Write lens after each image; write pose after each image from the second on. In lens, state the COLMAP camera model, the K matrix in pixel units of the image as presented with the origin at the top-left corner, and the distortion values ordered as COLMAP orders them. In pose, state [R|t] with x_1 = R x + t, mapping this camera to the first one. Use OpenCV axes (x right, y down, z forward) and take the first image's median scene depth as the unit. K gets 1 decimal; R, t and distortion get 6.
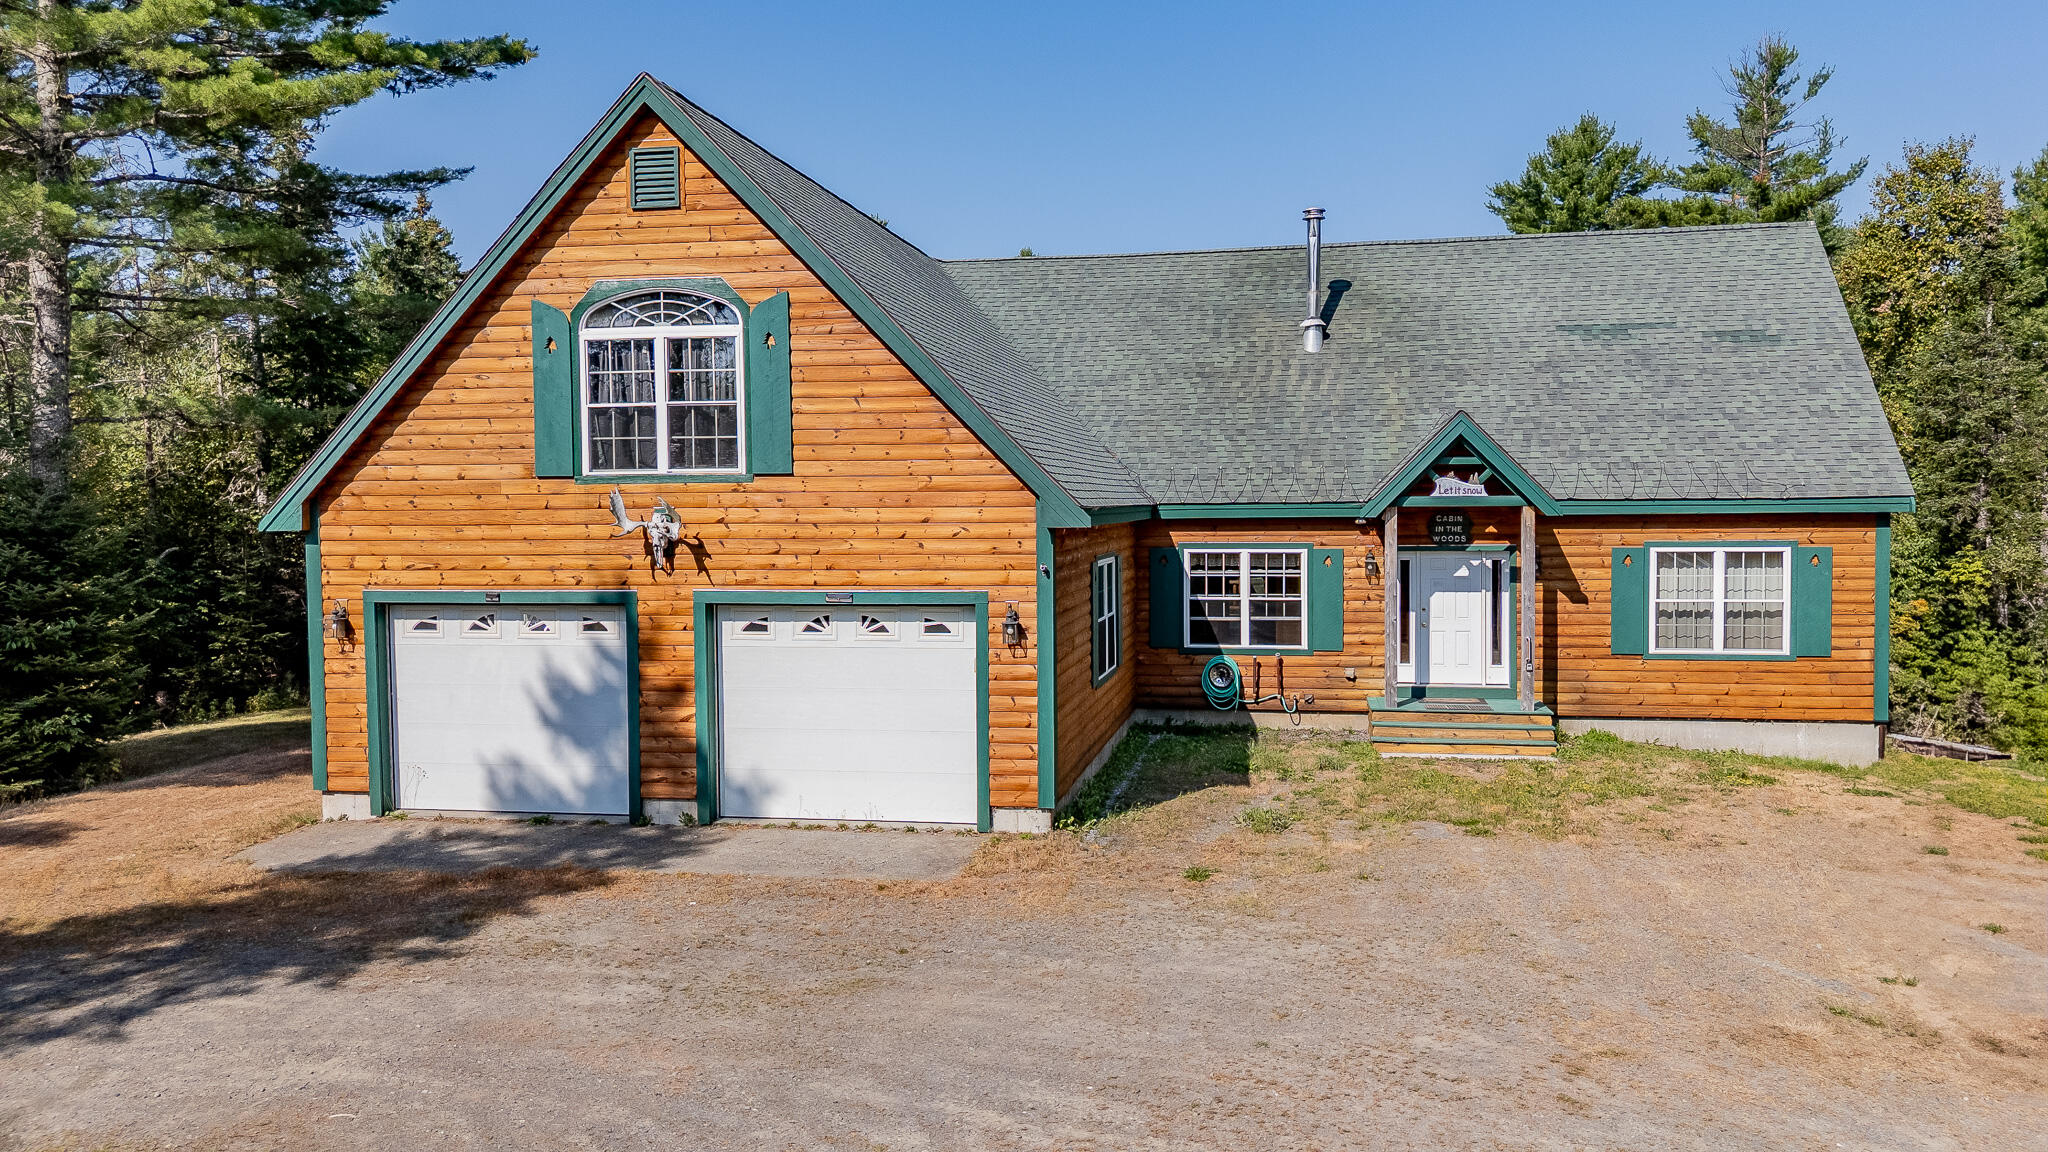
lens RADIAL K [[1525.2, 0, 1017.2], [0, 1525.2, 567.6], [0, 0, 1]] dist [0.079480, -0.084397]
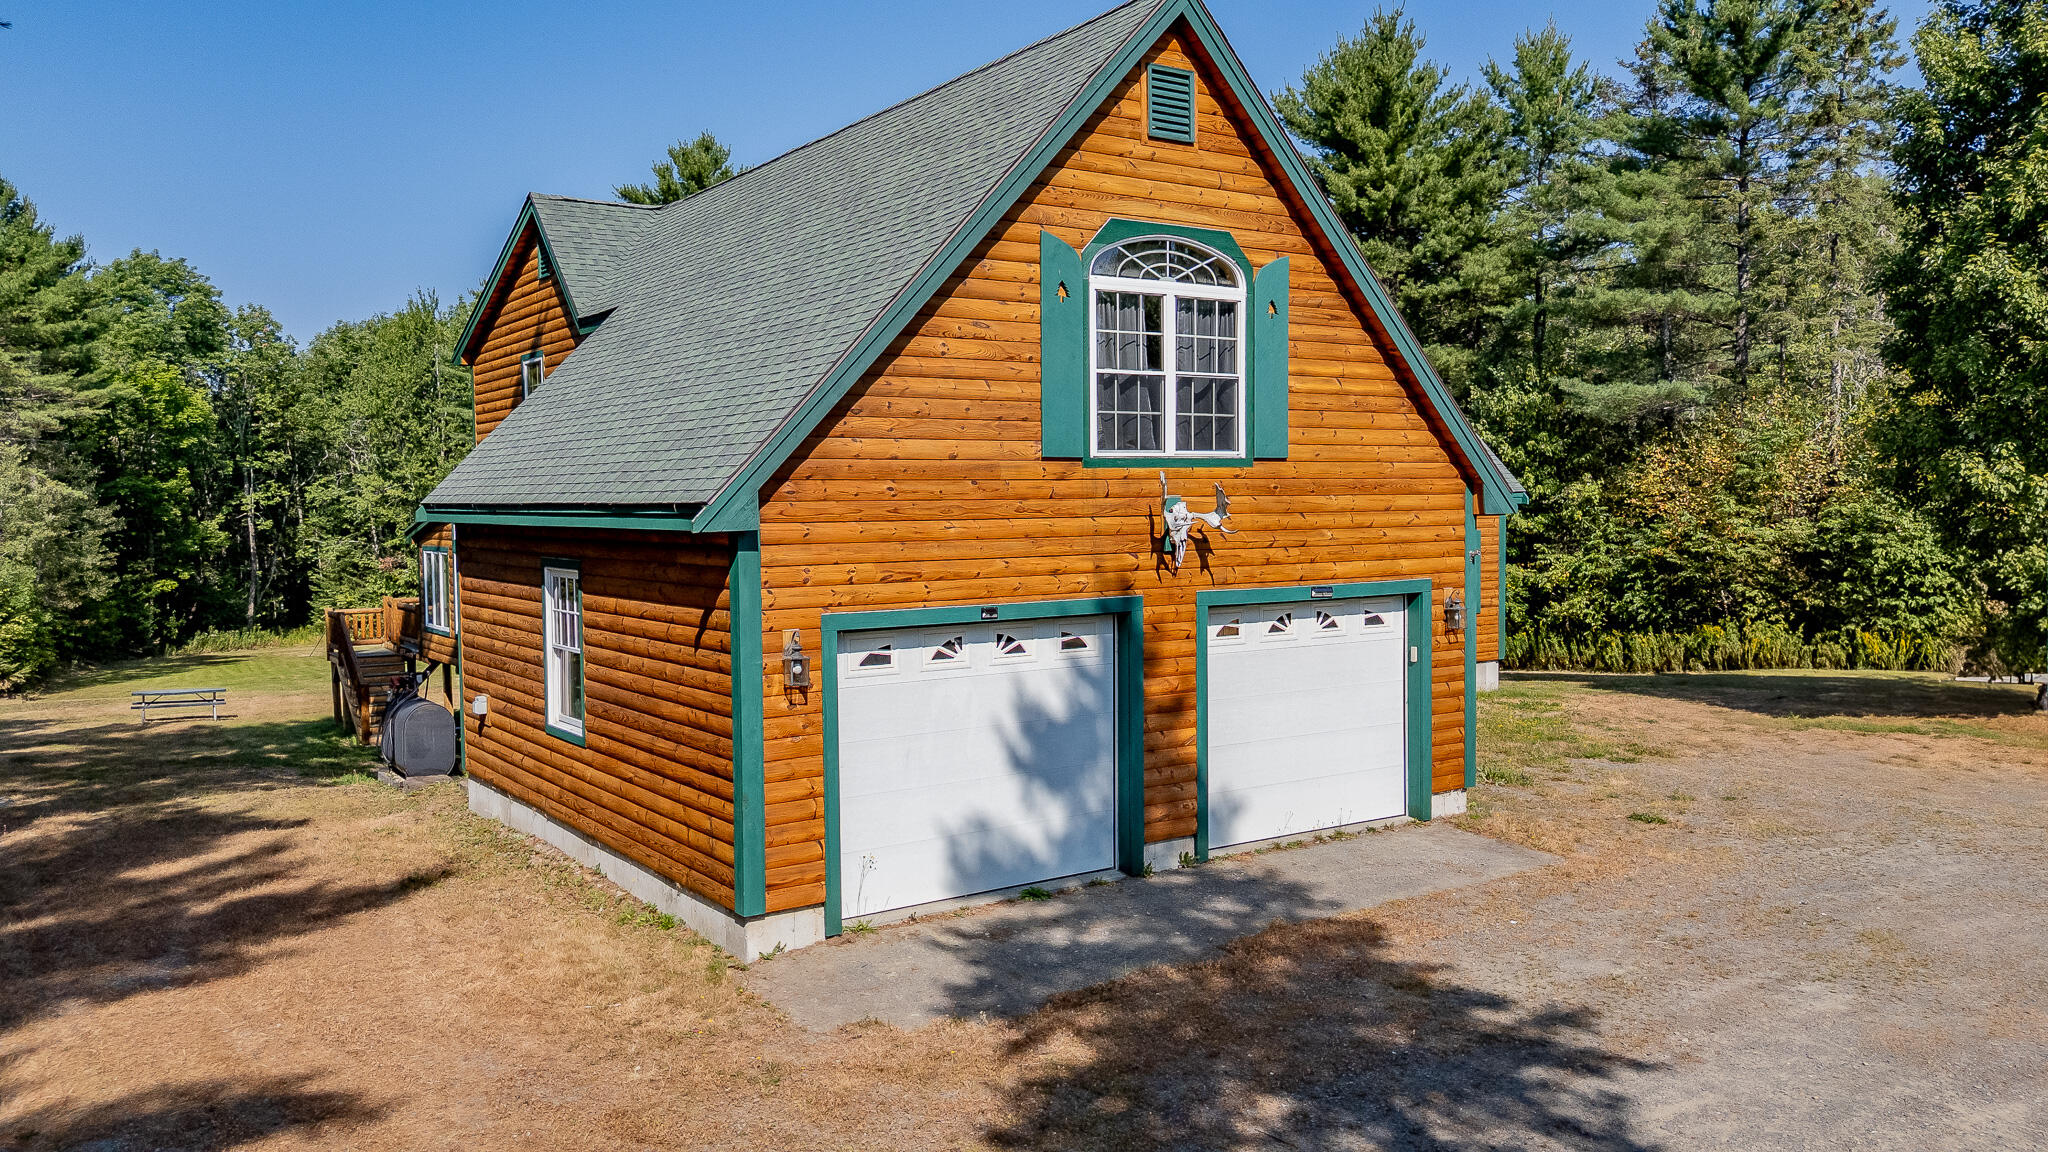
lens RADIAL K [[1525.2, 0, 1013.3], [0, 1525.2, 585.5], [0, 0, 1]] dist [0.079480, -0.084397]
pose [[0.700180, -0.040235, 0.712832, -0.902331], [0.029294, 0.999189, 0.027624, -0.015614], [-0.713366, 0.001540, 0.700790, 0.470728]]
